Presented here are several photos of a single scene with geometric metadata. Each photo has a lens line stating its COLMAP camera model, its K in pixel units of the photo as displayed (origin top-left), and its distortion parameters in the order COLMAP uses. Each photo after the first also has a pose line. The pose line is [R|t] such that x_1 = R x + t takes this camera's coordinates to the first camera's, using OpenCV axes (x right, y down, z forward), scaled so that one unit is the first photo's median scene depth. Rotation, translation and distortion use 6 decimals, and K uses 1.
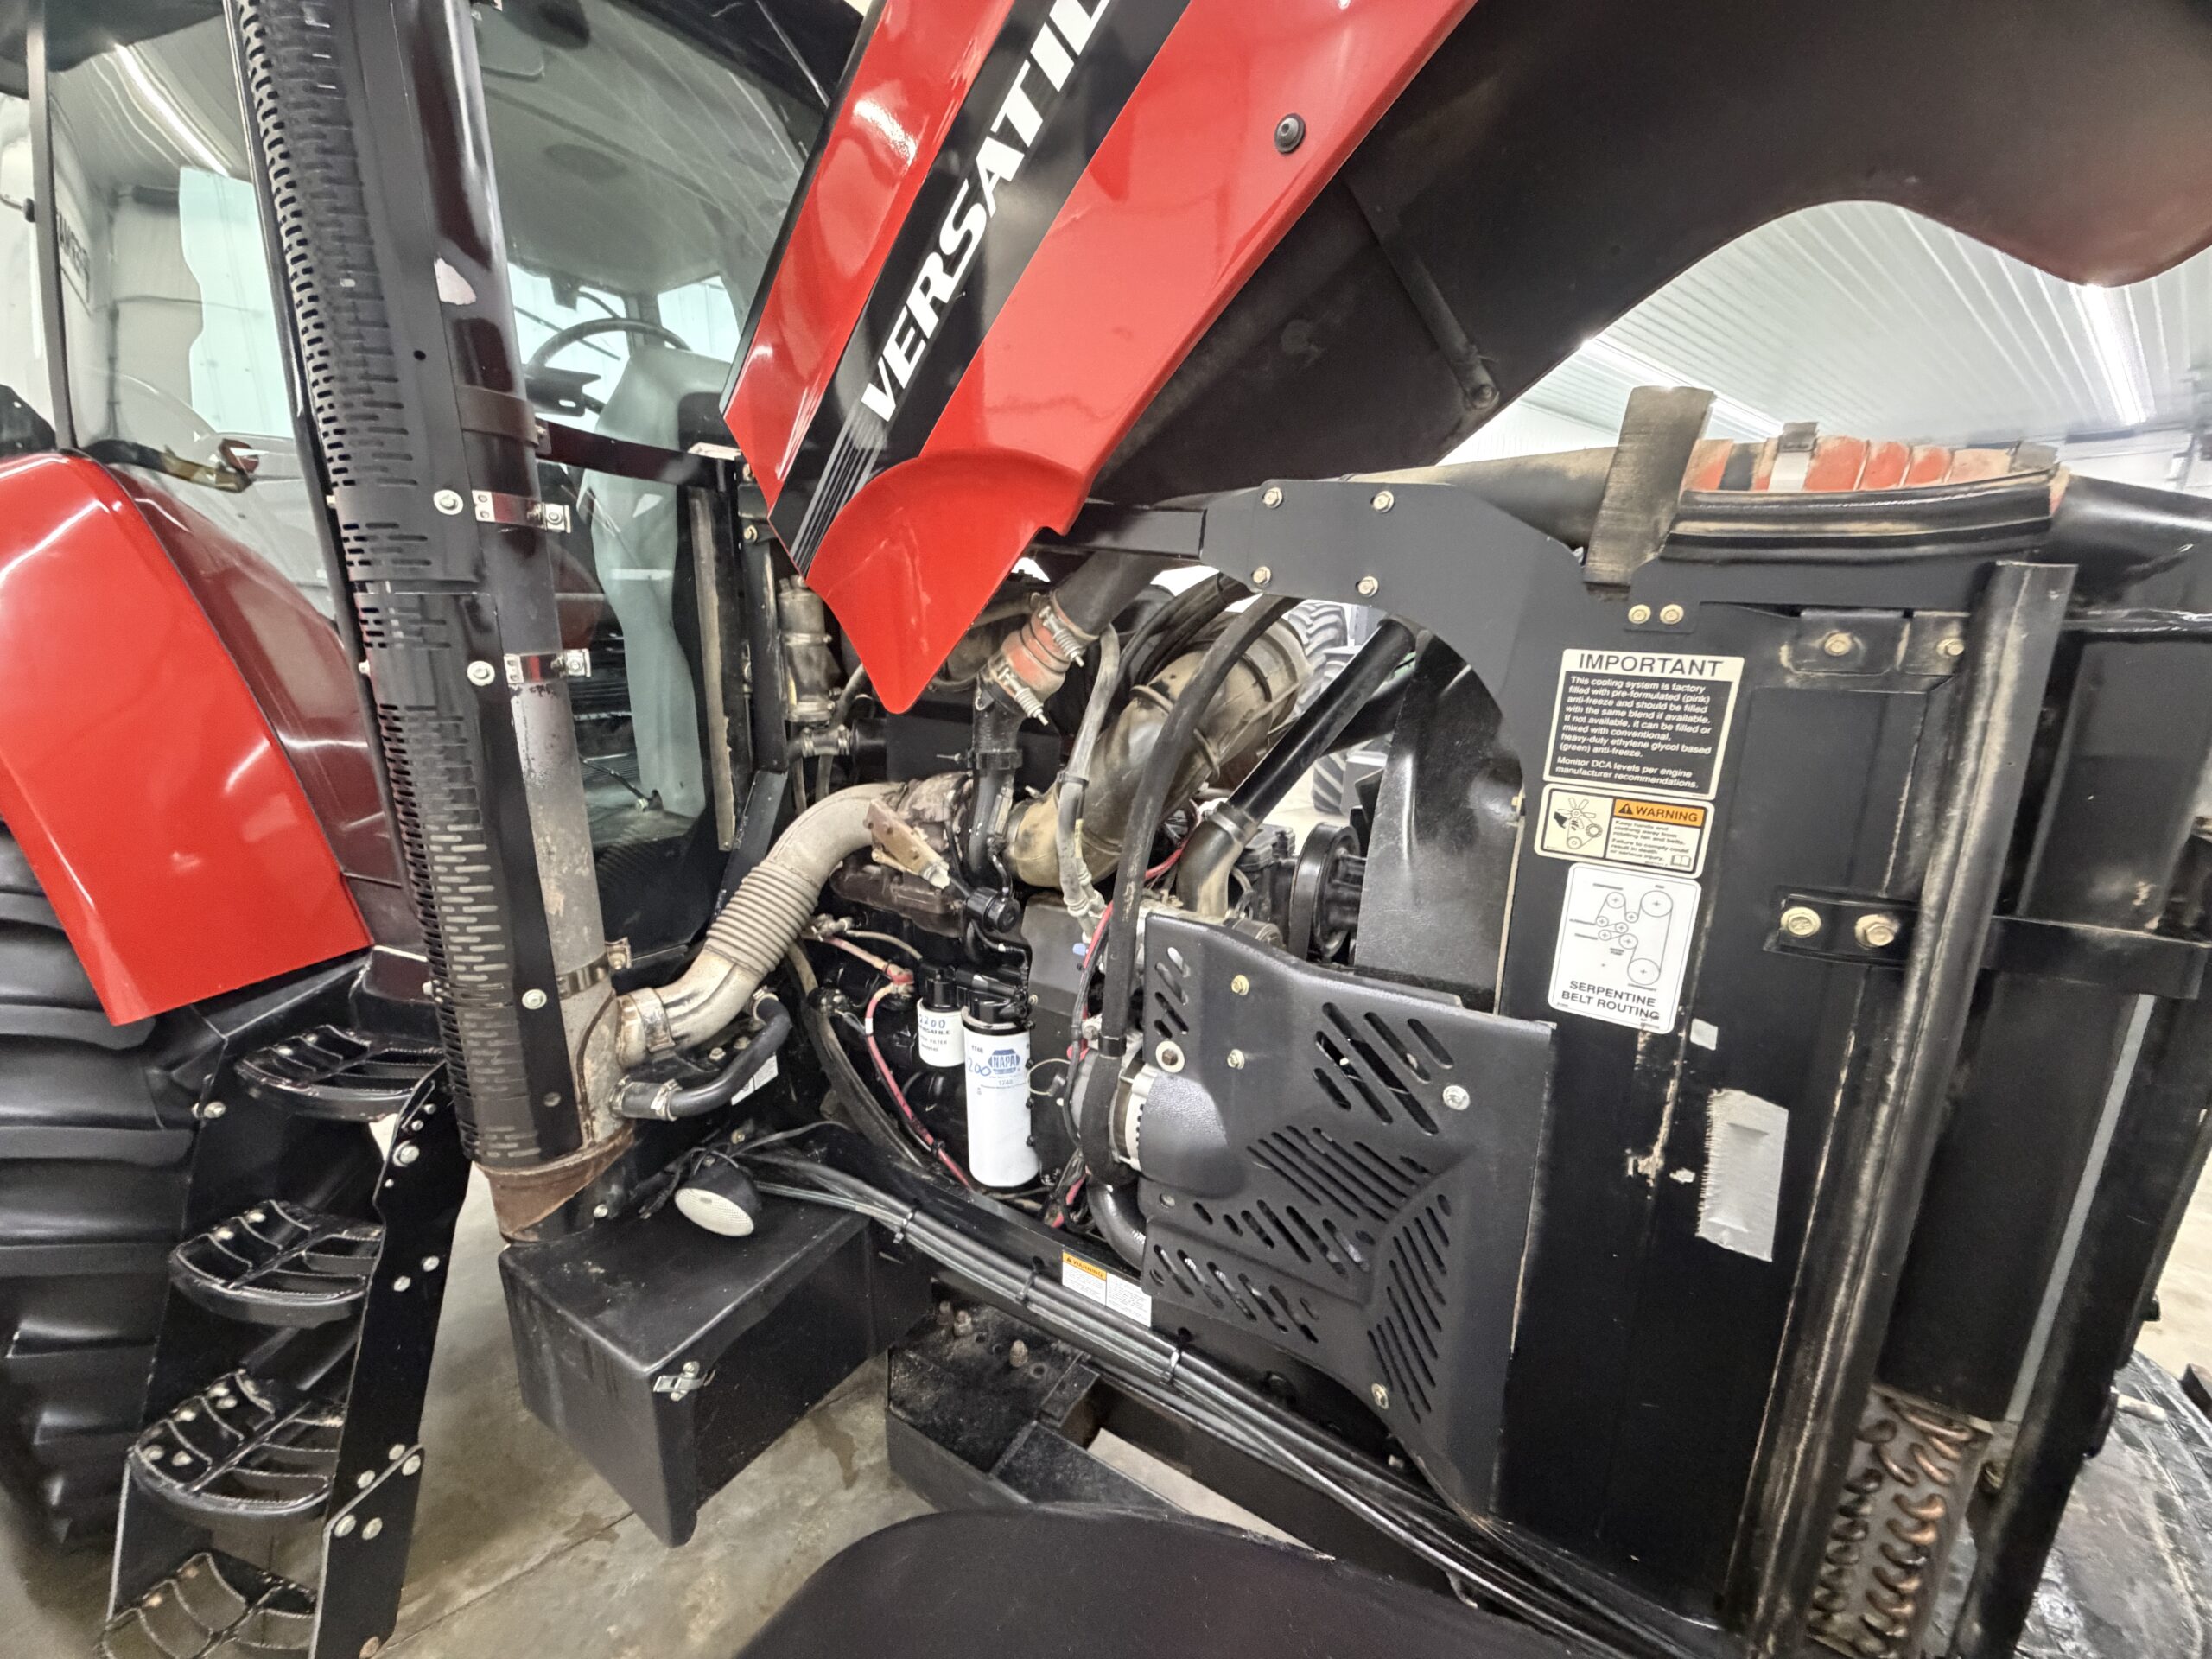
lens RADIAL K [[881.1, 0, 1106.0], [0, 881.1, 829.5], [0, 0, 1]] dist [-0.002296, -0.000527]
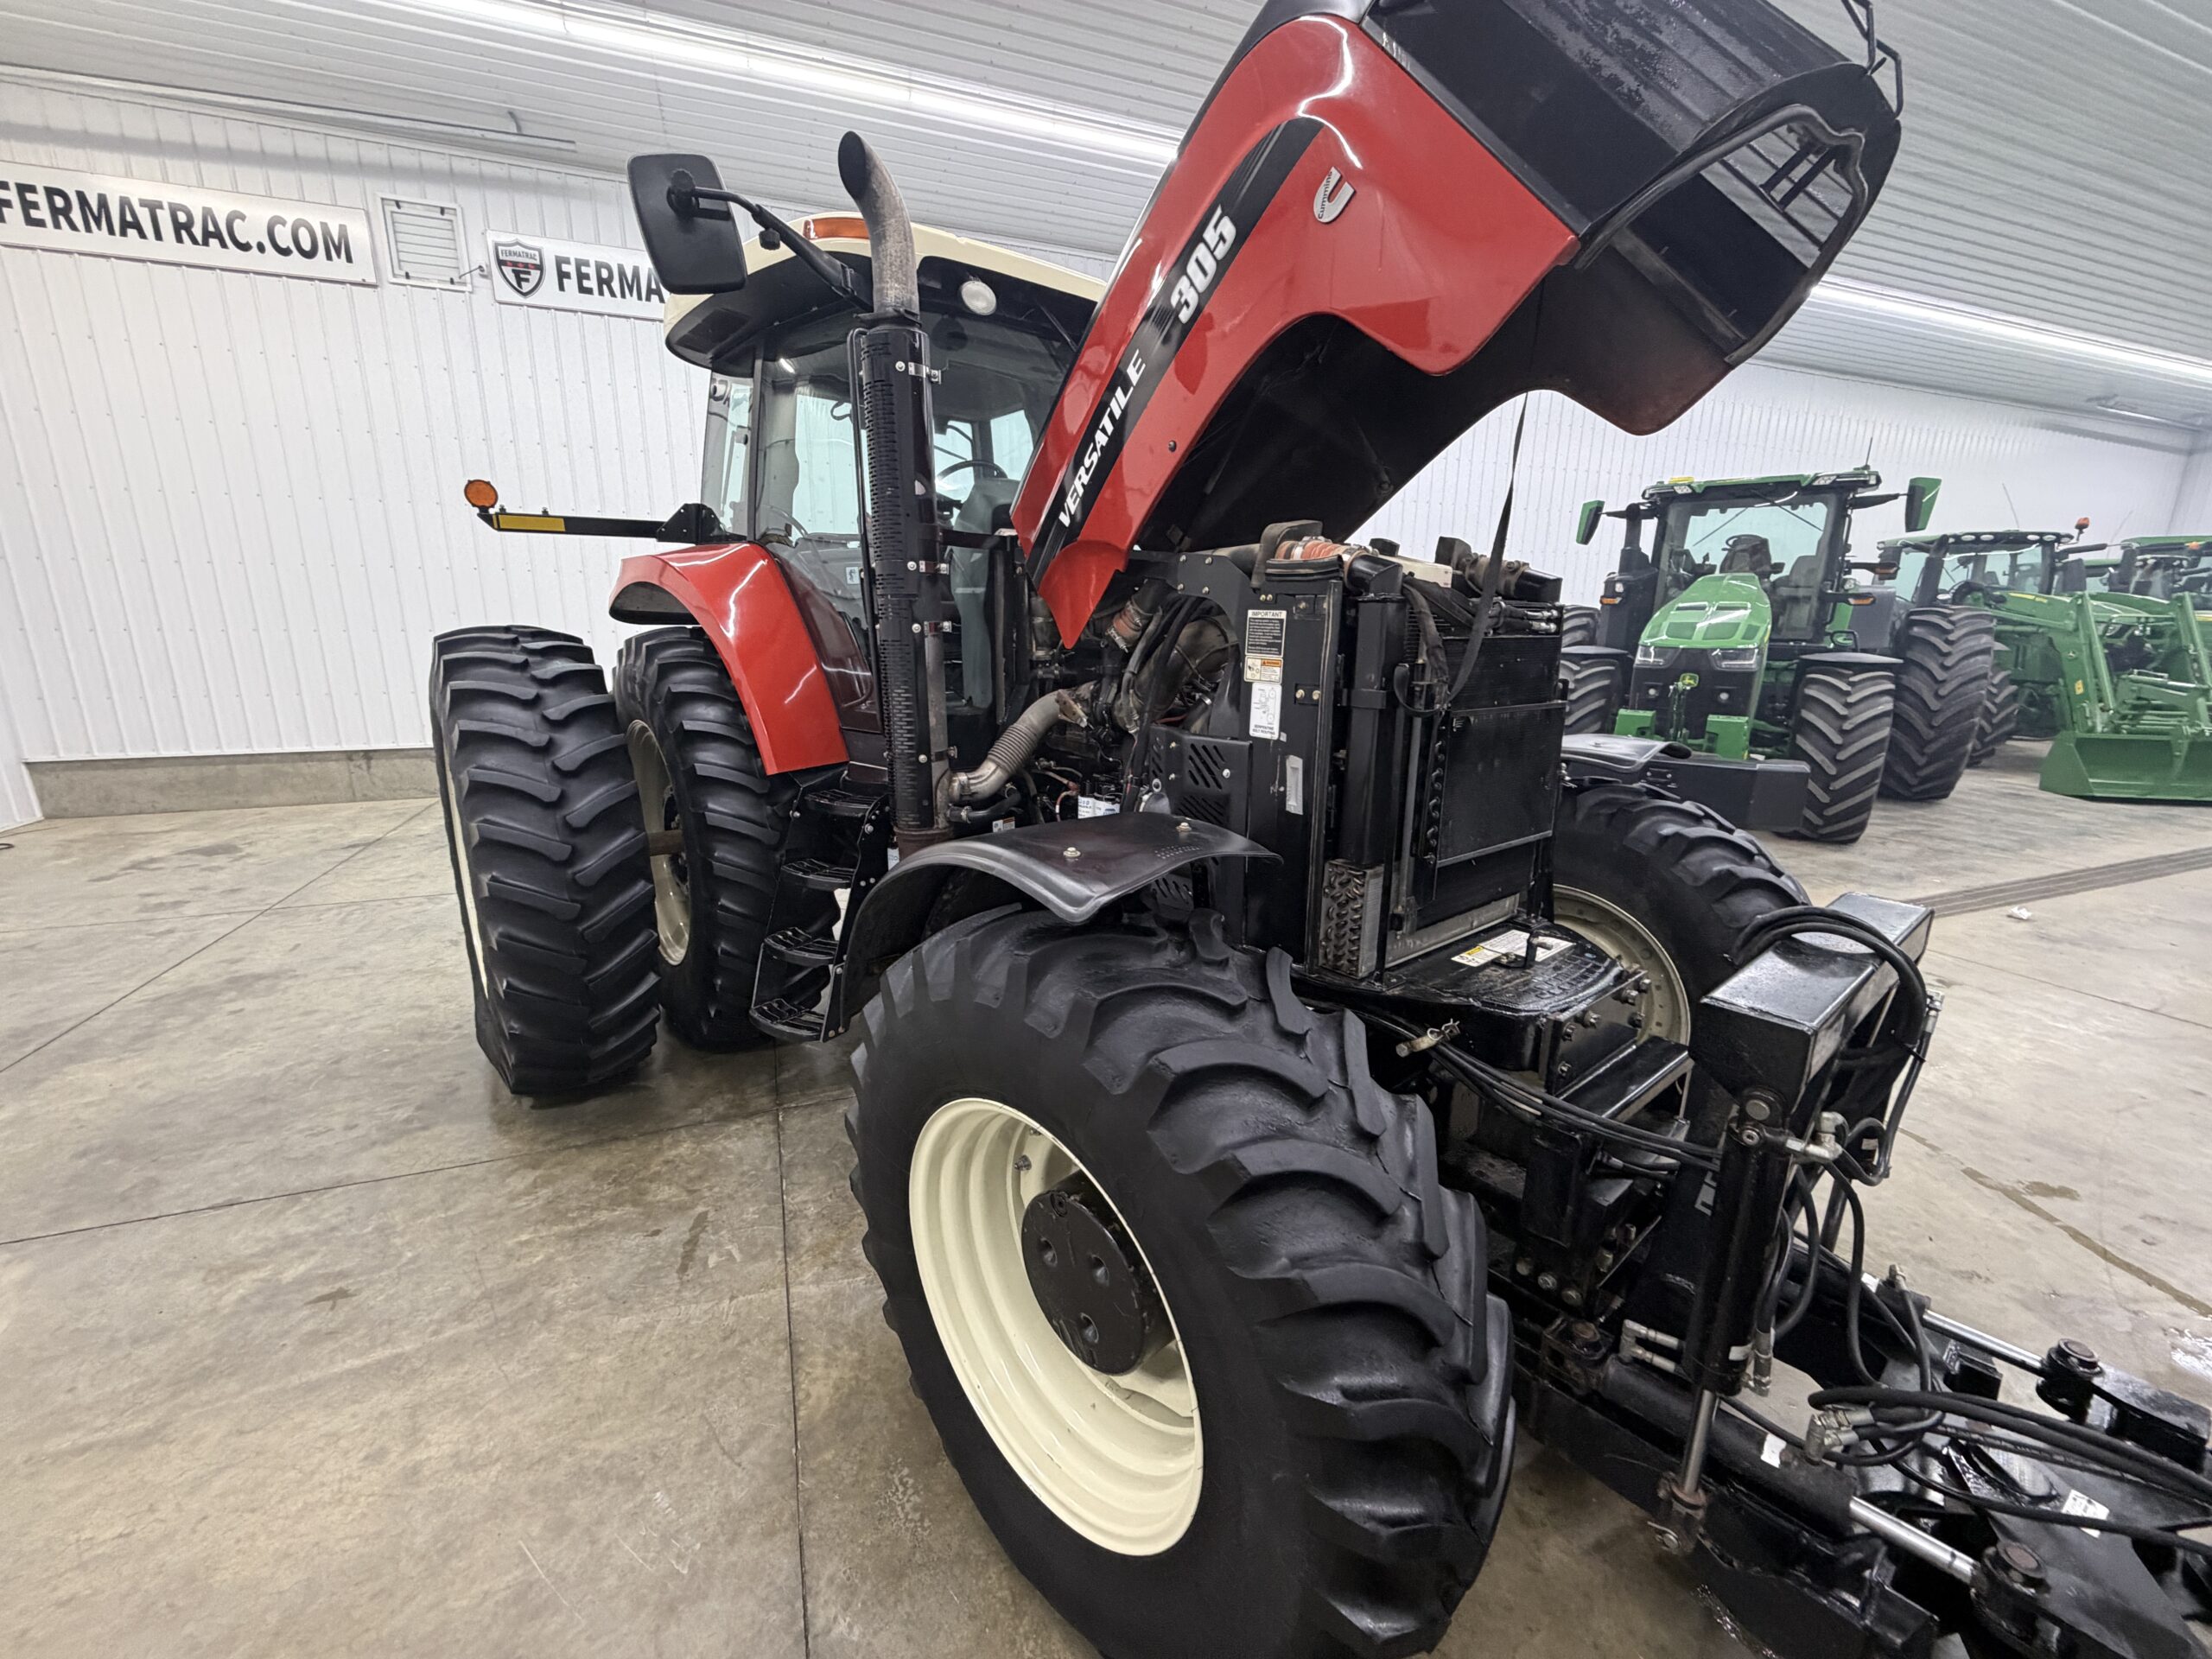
lens RADIAL K [[881.1, 0, 1106.0], [0, 881.1, 829.5], [0, 0, 1]] dist [-0.002296, -0.000527]
pose [[0.950729, 0.065133, -0.303104, 0.605354], [-0.068067, 0.997680, 0.000886, 0.343266], [0.302459, 0.019789, 0.952957, -1.198405]]
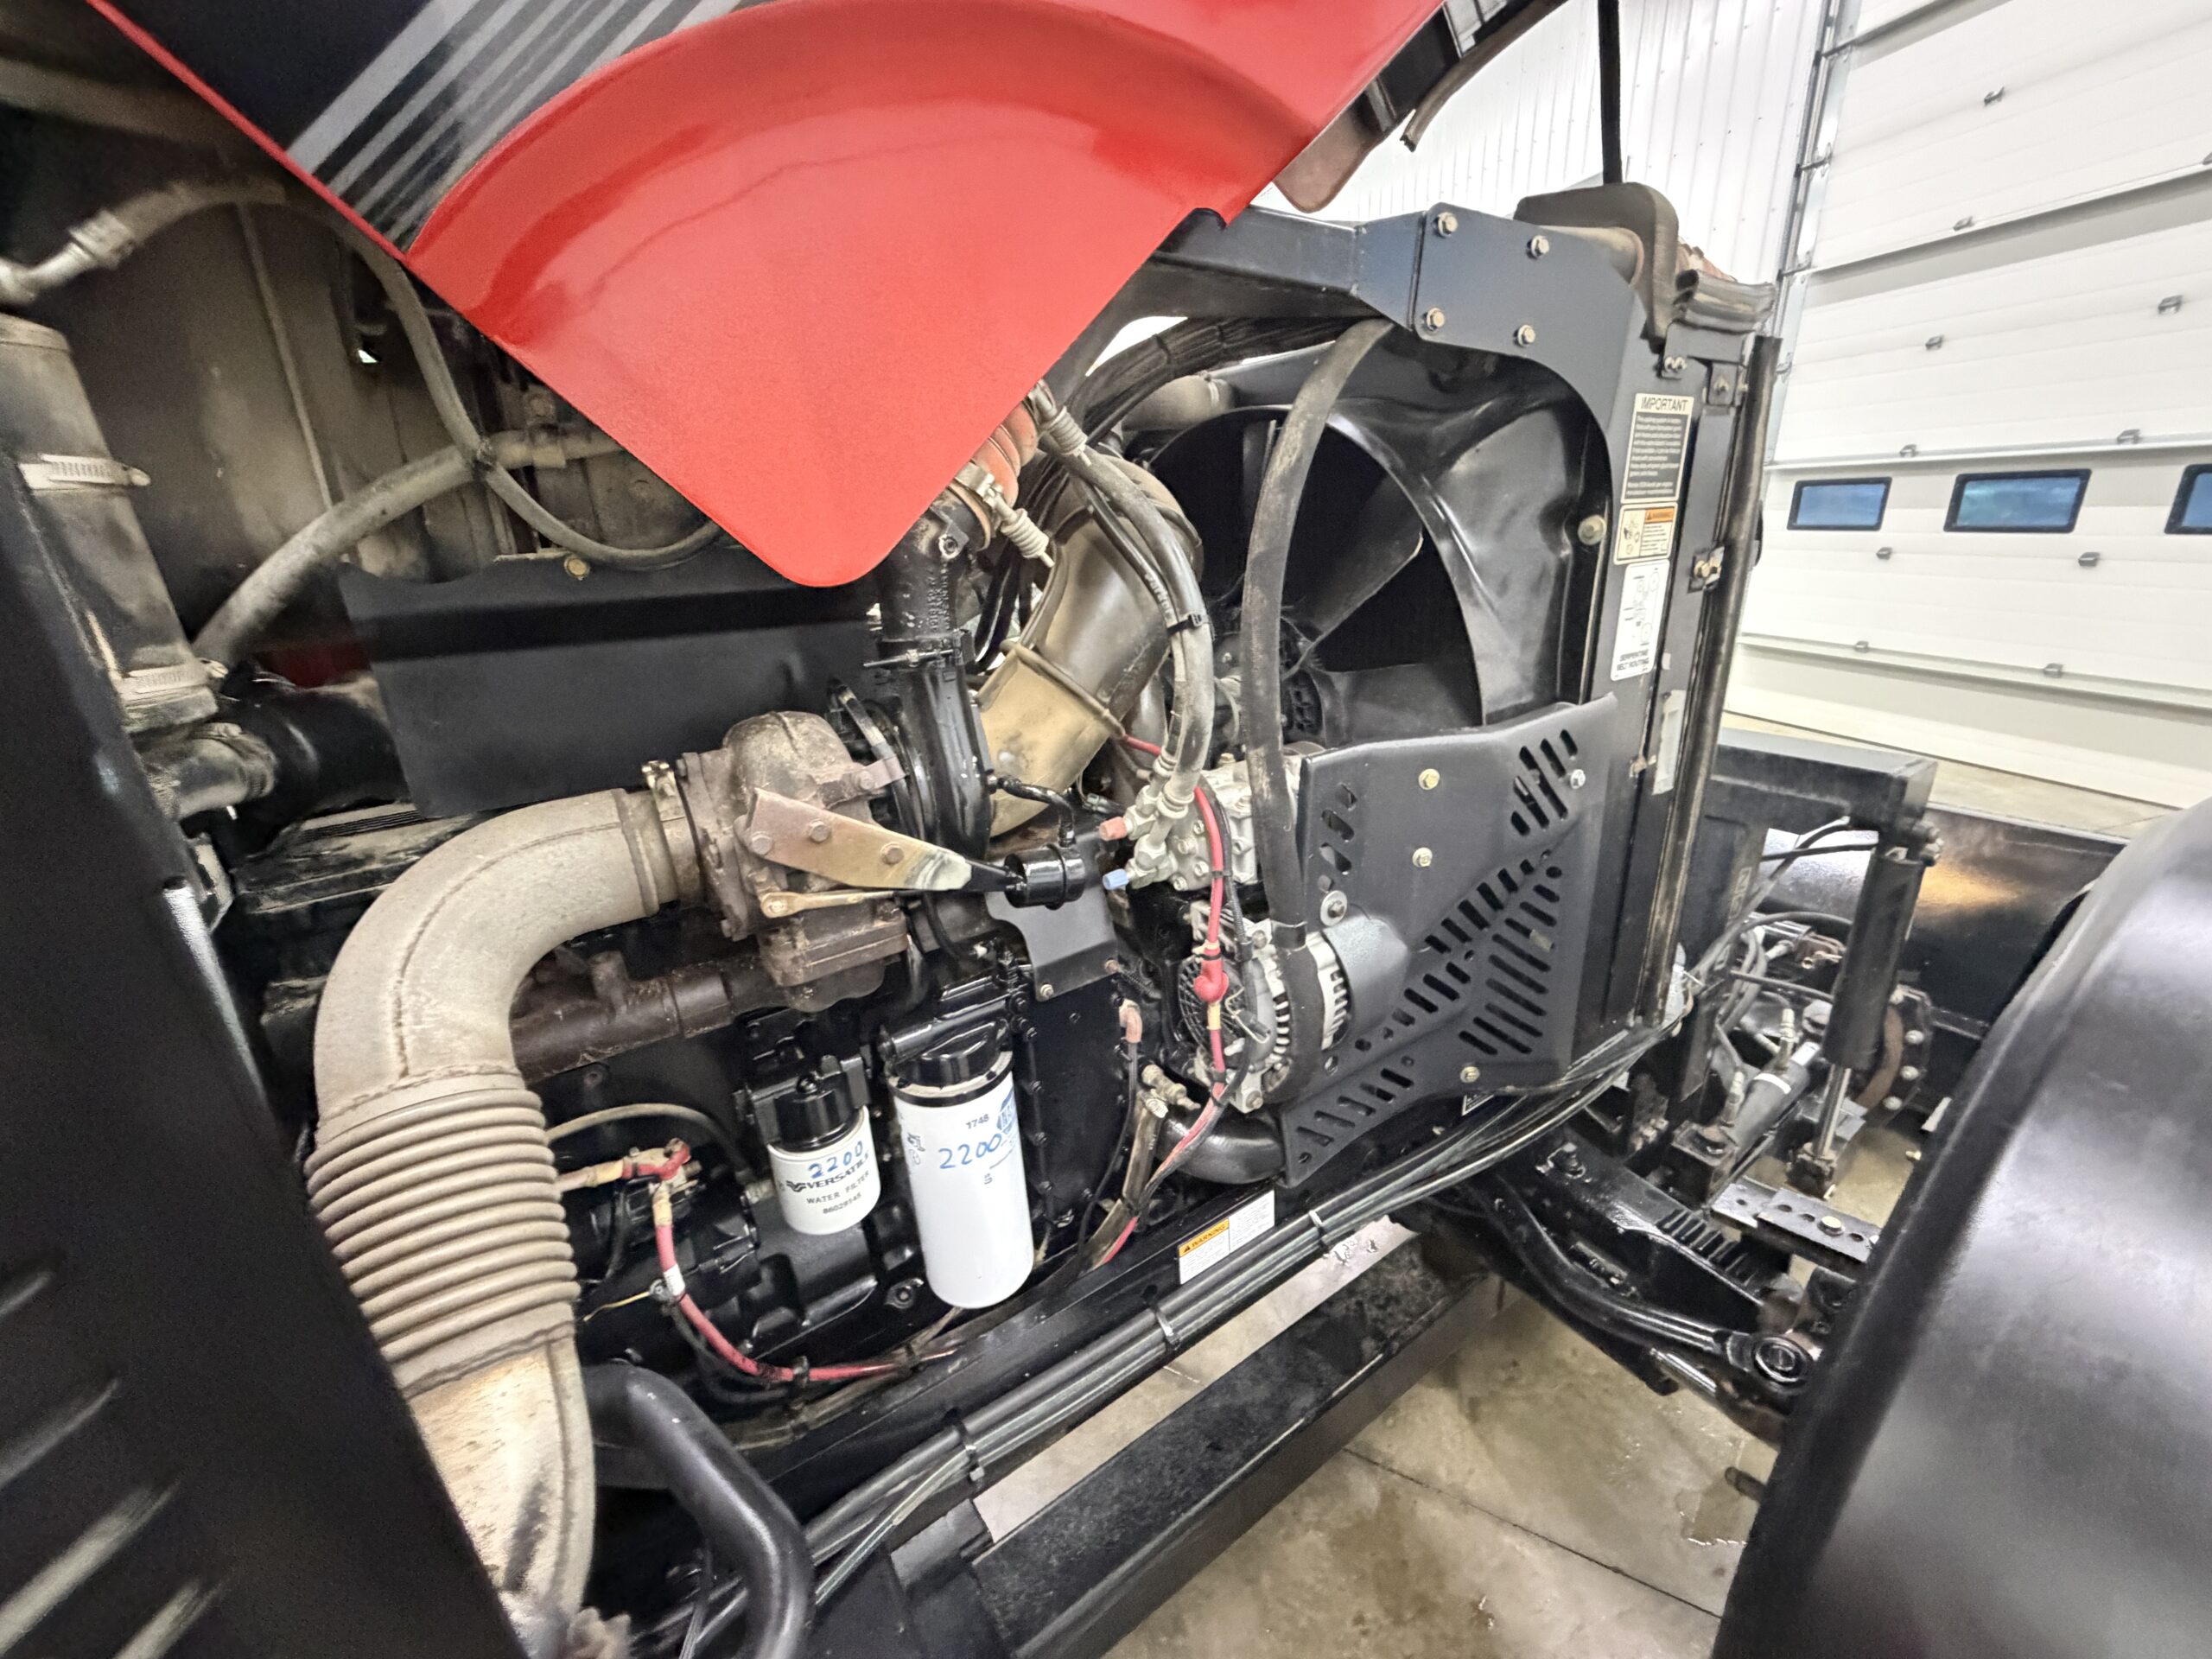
lens RADIAL K [[888.7, 0, 1093.8], [0, 888.7, 833.8], [0, 0, 1]] dist [0.000358, 0.000323]
pose [[0.402338, -0.352472, 0.844918, -0.669850], [0.277699, 0.926417, 0.254235, -0.094328], [-0.872357, 0.132345, 0.470614, 0.691793]]
